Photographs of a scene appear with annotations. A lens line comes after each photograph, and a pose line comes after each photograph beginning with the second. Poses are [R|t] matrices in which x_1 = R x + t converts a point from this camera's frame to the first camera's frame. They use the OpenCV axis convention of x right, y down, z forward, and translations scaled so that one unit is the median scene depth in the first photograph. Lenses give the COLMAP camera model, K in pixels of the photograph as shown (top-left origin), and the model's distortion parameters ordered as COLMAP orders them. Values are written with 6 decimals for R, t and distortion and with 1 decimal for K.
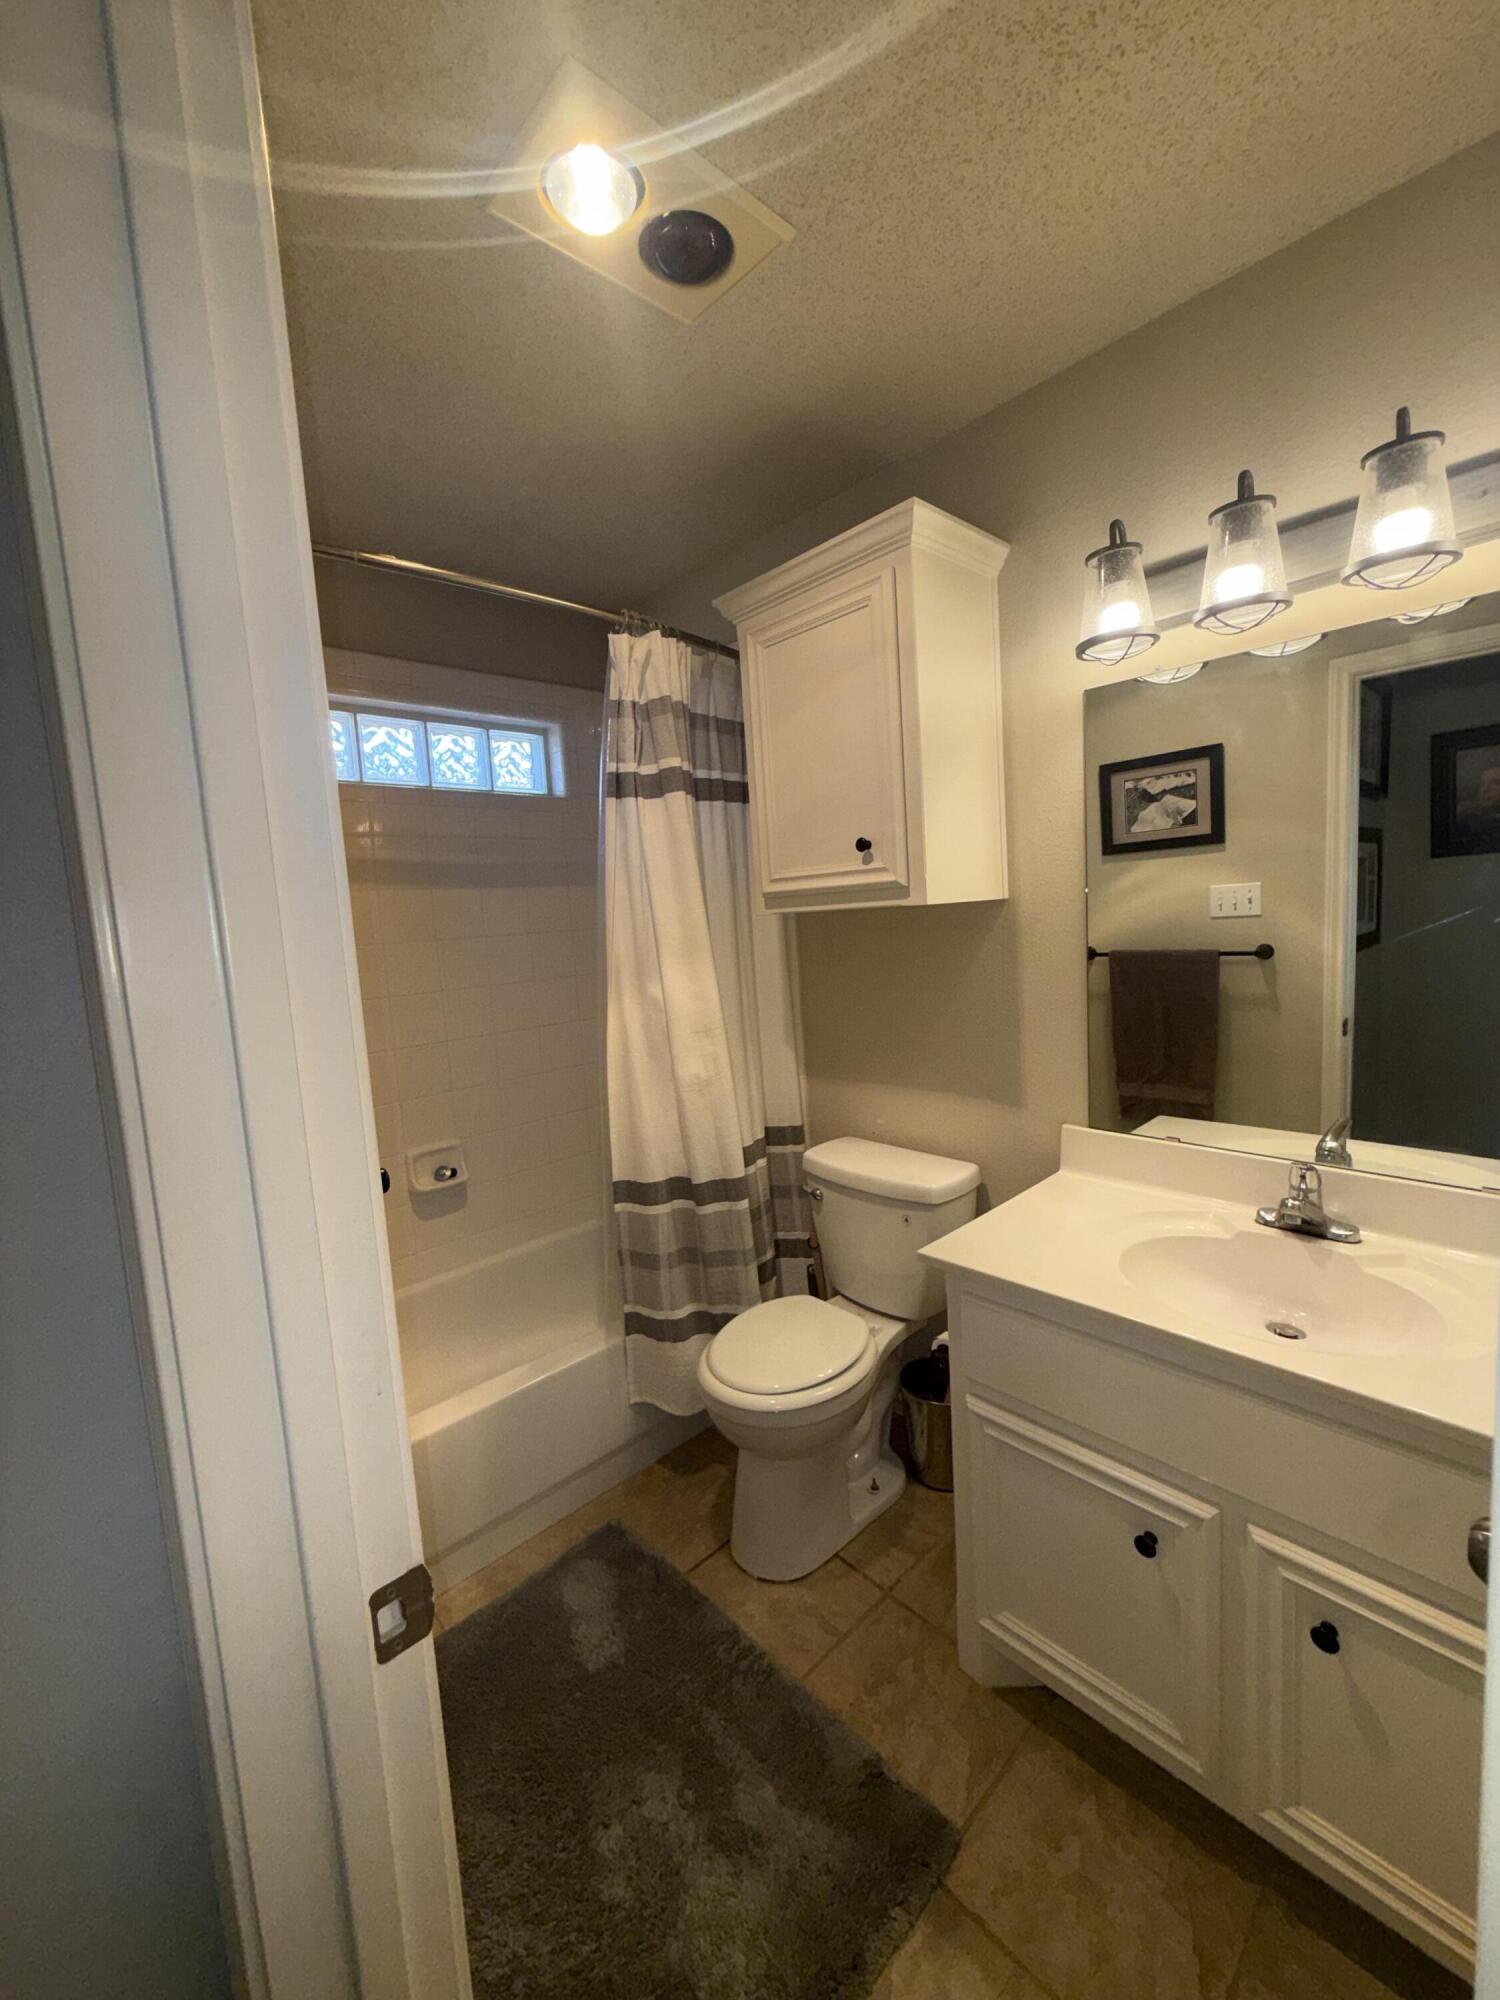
lens RADIAL K [[799.6, 0, 748.5], [0, 799.6, 993.2], [0, 0, 1]] dist [0.000823, -0.000209]
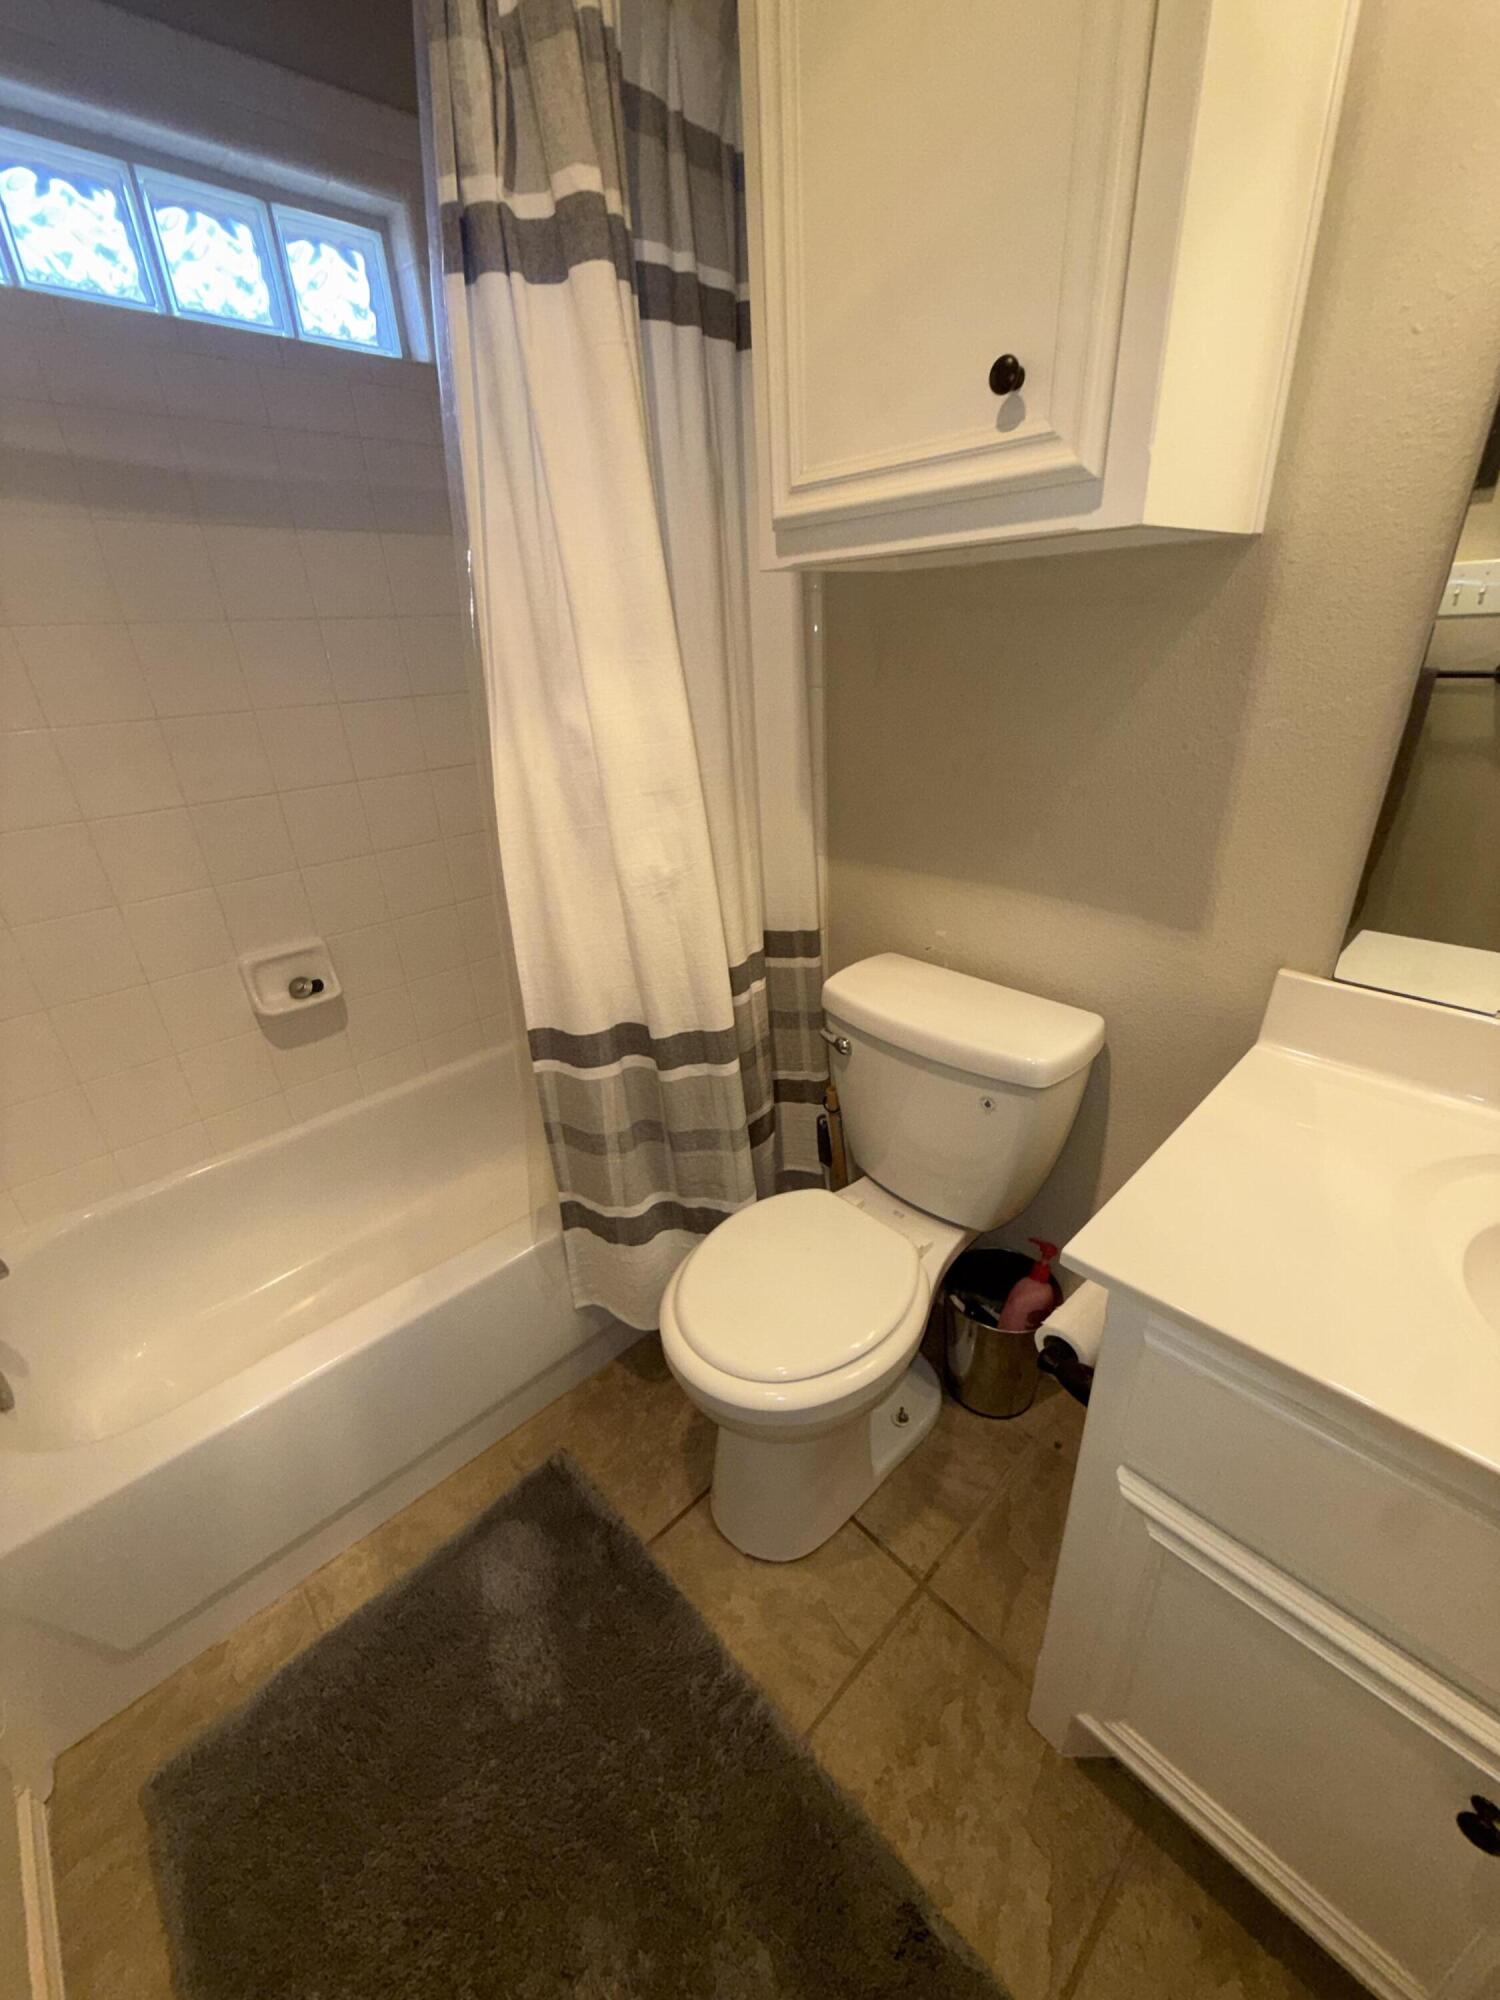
lens RADIAL K [[799.6, 0, 748.5], [0, 799.6, 993.2], [0, 0, 1]] dist [0.000823, -0.000209]
pose [[0.999794, 0.009992, 0.017685, -0.004344], [-0.015142, 0.946954, 0.321011, -0.000572], [-0.013539, -0.321213, 0.946910, 0.404798]]
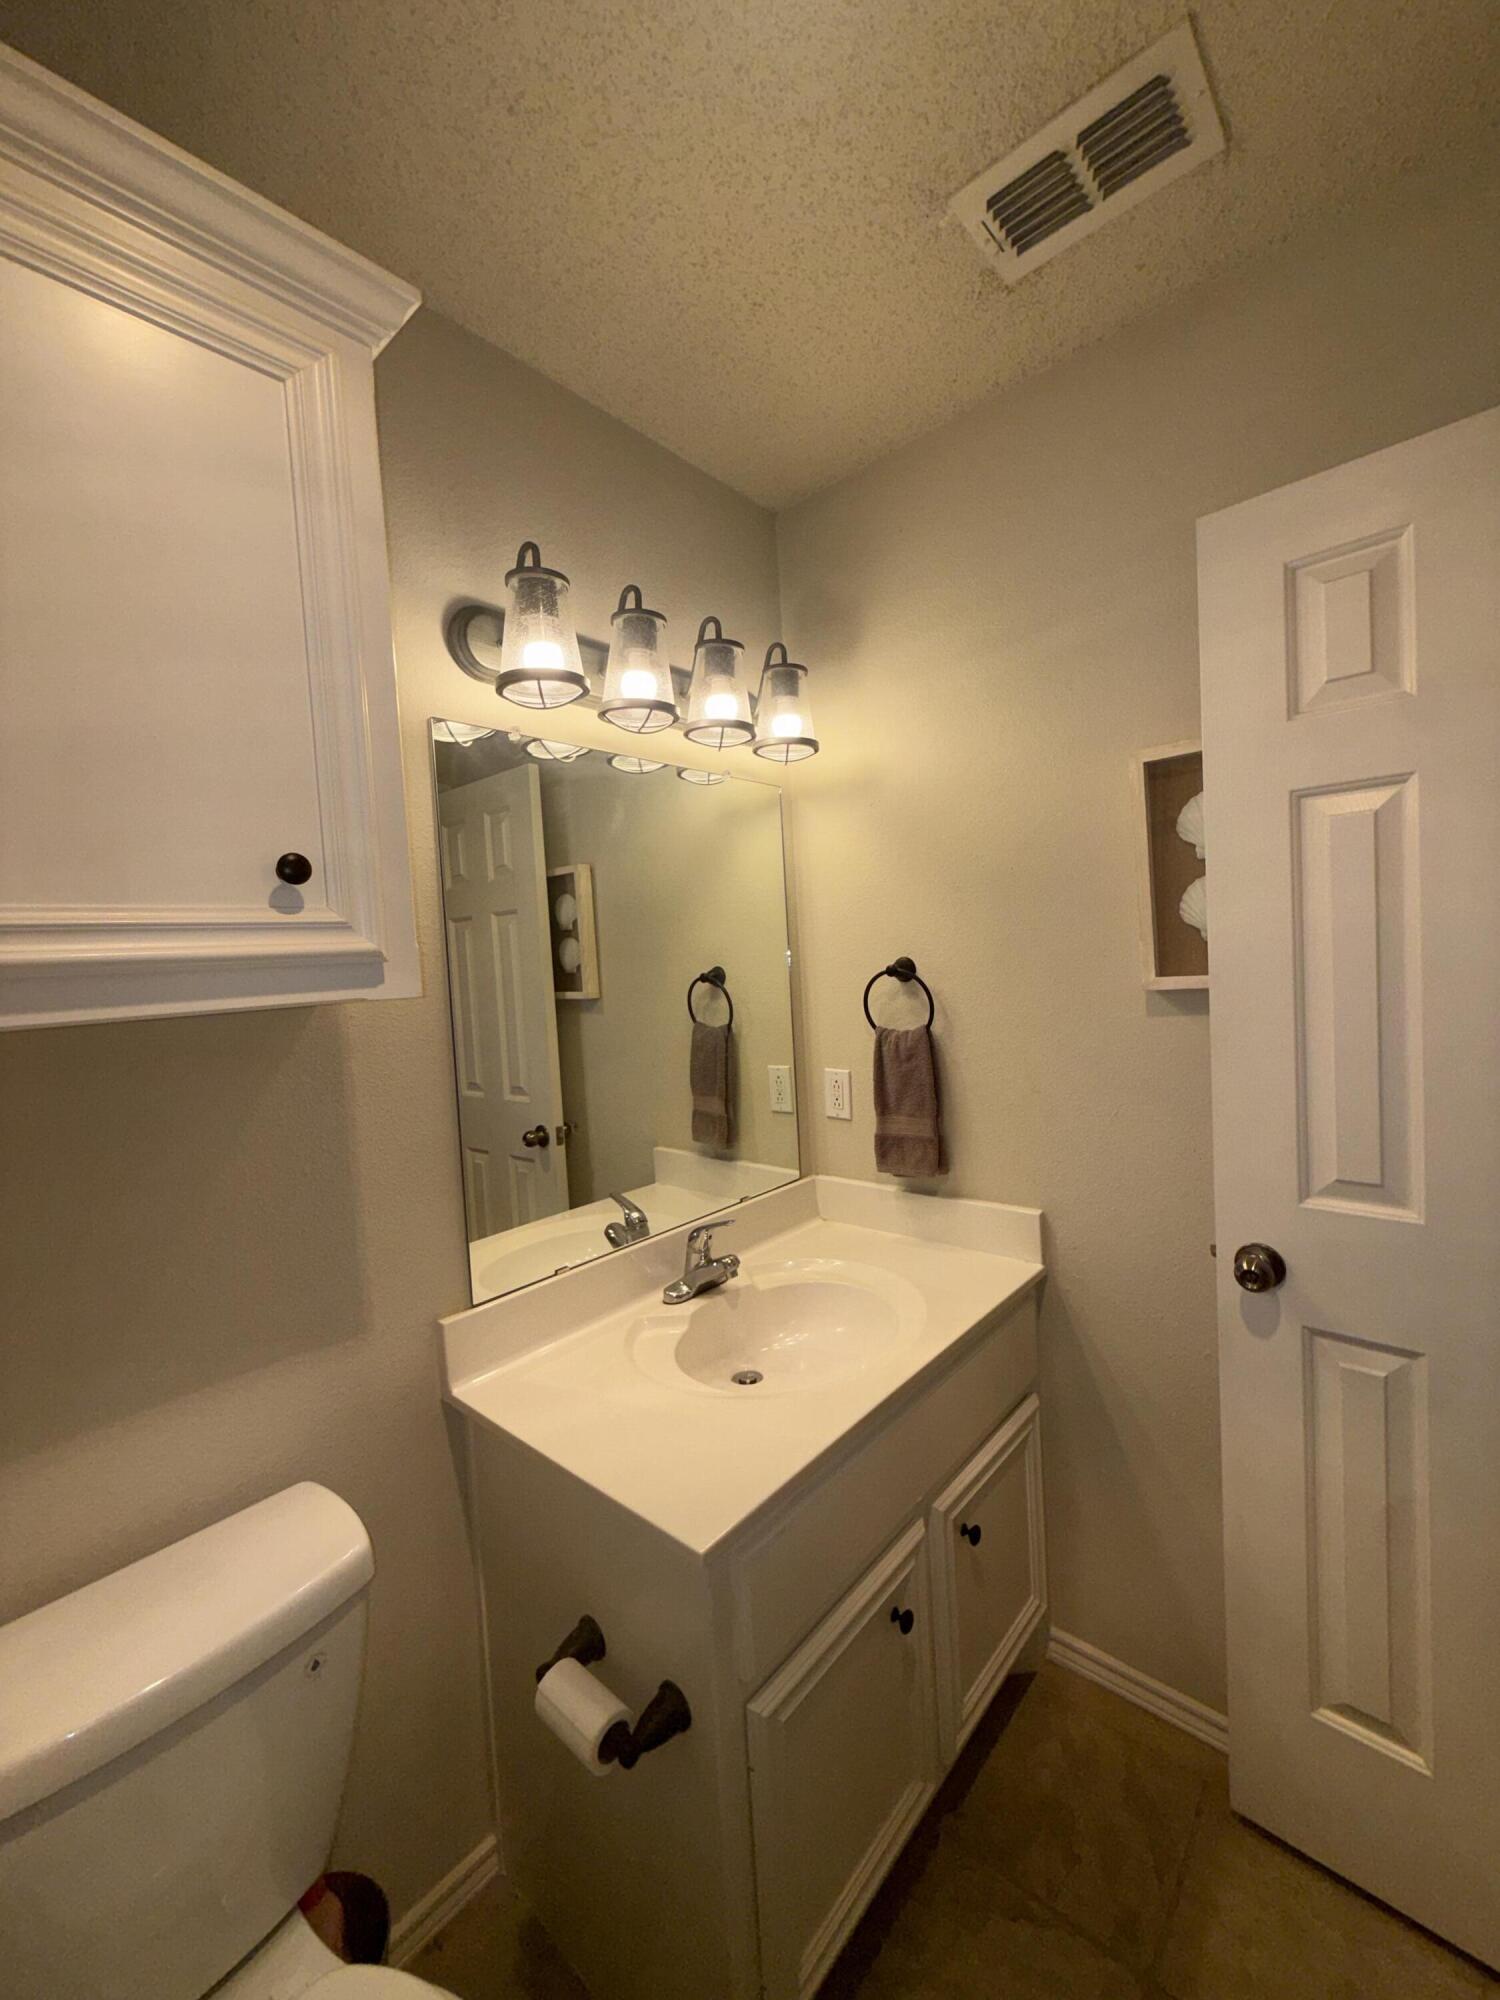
lens RADIAL K [[799.6, 0, 748.5], [0, 799.6, 993.2], [0, 0, 1]] dist [0.000823, -0.000209]
pose [[-0.086230, 0.014828, 0.996165, -0.287357], [0.167483, 0.985875, -0.000177, -0.061950], [-0.982097, 0.166825, -0.087496, 0.684368]]
